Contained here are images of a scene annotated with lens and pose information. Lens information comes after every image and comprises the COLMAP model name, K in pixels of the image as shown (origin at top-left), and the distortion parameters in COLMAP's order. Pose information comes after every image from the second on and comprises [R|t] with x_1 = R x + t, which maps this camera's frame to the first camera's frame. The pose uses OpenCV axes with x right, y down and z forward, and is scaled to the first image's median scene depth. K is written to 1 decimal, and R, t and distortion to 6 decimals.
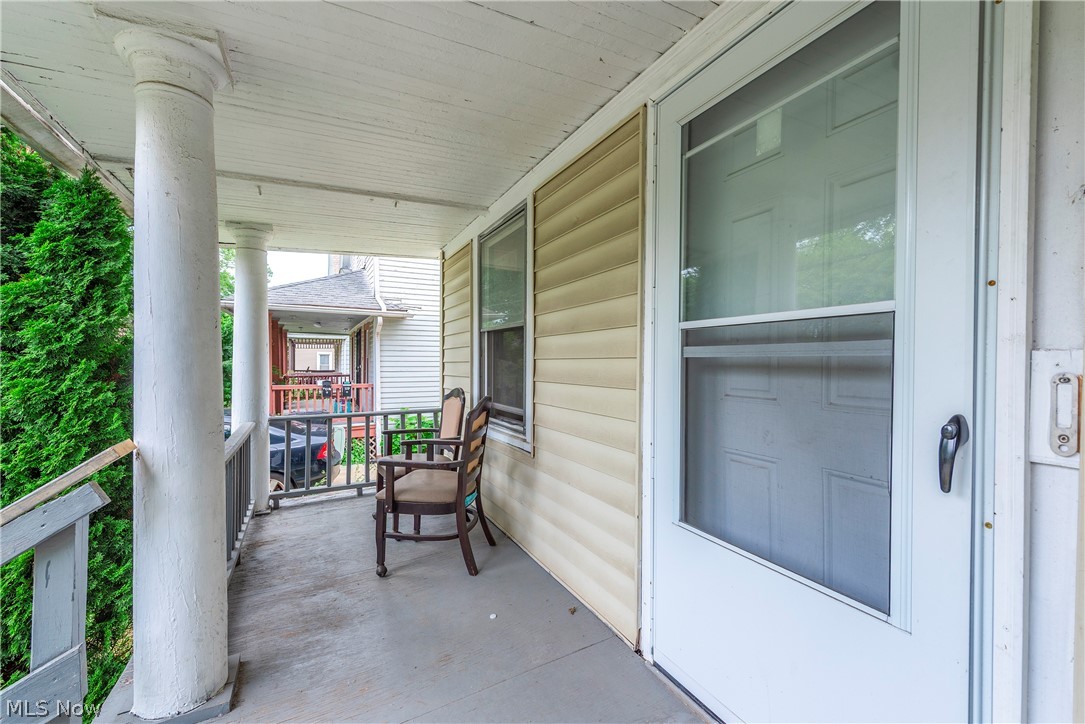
lens RADIAL K [[457.5, 0, 552.7], [0, 457.5, 367.2], [0, 0, 1]] dist [0.000648, -0.001450]
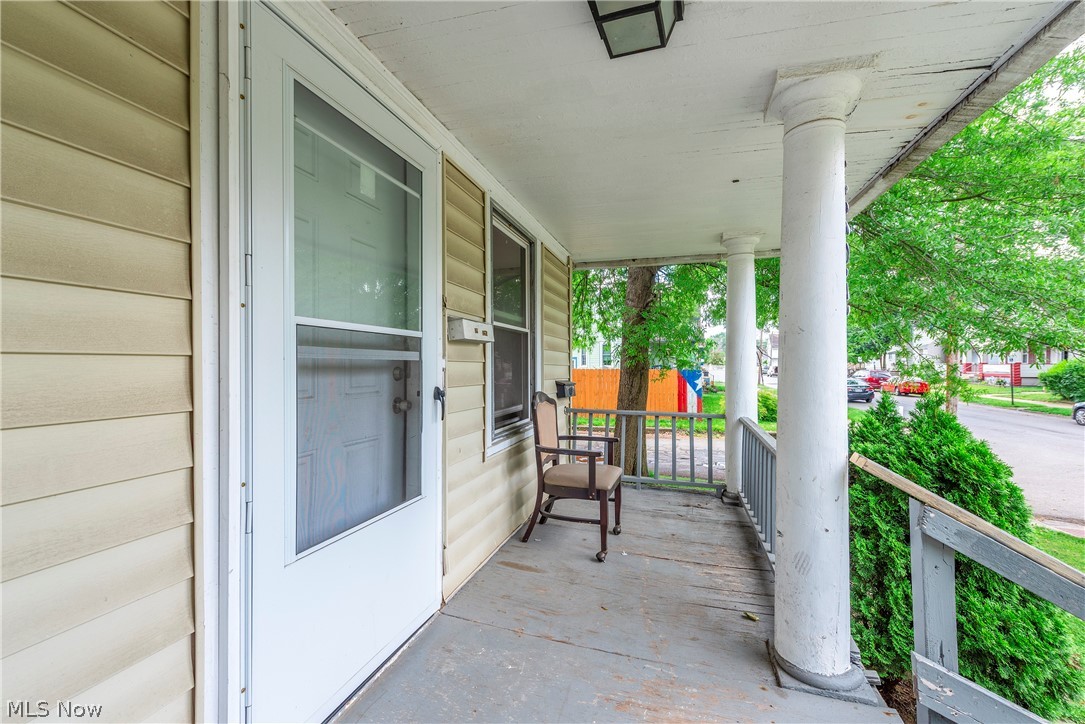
lens RADIAL K [[457.5, 0, 545.0], [0, 457.5, 362.1], [0, 0, 1]] dist [0.000648, -0.001450]
pose [[-0.714680, -0.005972, 0.699426, -0.764816], [0.000147, 0.999962, 0.008688, -0.026409], [-0.699451, 0.006312, -0.714652, 1.552826]]
